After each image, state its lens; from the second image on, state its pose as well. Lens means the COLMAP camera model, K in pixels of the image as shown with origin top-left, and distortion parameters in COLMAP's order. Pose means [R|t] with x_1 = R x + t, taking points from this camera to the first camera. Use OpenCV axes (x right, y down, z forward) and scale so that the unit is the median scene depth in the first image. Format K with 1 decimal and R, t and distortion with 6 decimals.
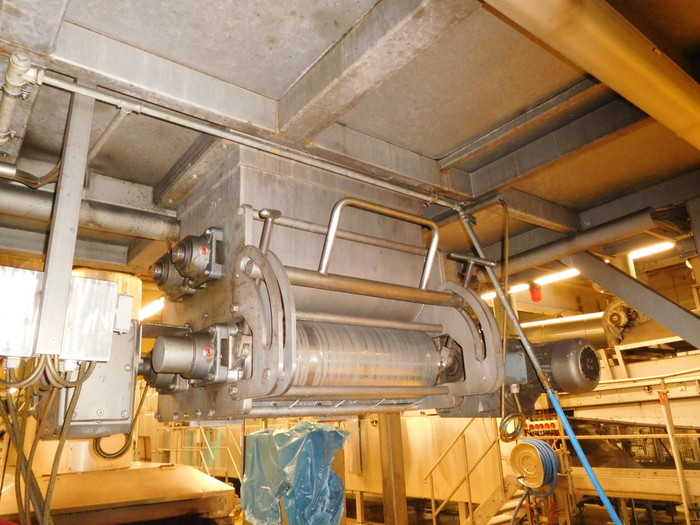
lens RADIAL K [[527.7, 0, 349.3], [0, 527.7, 263.1], [0, 0, 1]] dist [-0.017351, 0.014422]
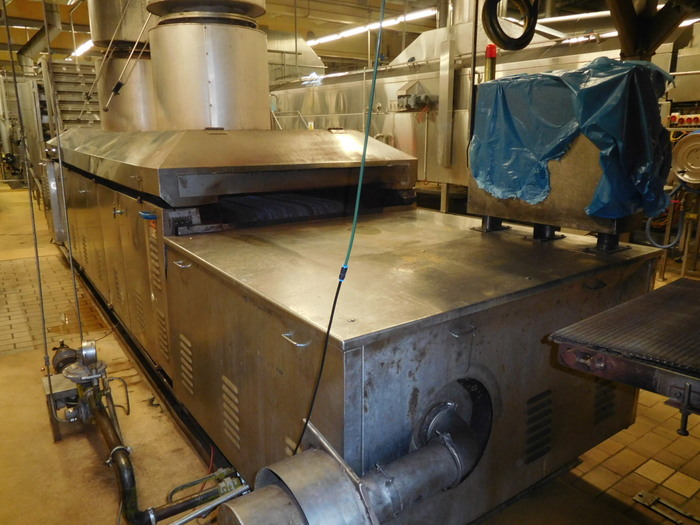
lens RADIAL K [[527.7, 0, 348.6], [0, 527.7, 261.5], [0, 0, 1]] dist [-0.017351, 0.014422]
pose [[0.998049, 0.052506, -0.033789, -0.357973], [-0.027492, 0.855413, 0.517216, 0.167866], [0.056060, -0.515278, 0.855188, 0.233542]]
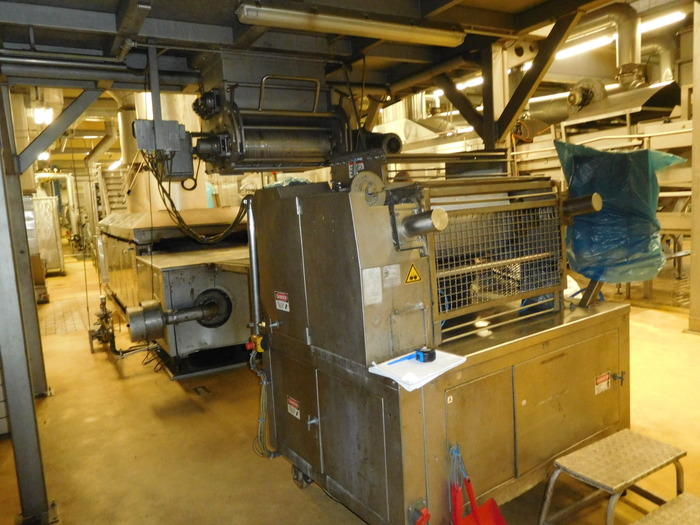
lens RADIAL K [[527.7, 0, 354.5], [0, 527.7, 263.1], [0, 0, 1]] dist [-0.017351, 0.014422]
pose [[0.992434, -0.000683, -0.122778, 0.341582], [0.050955, 0.912096, 0.406799, -0.151924], [0.111707, -0.409977, 0.905229, -0.710523]]
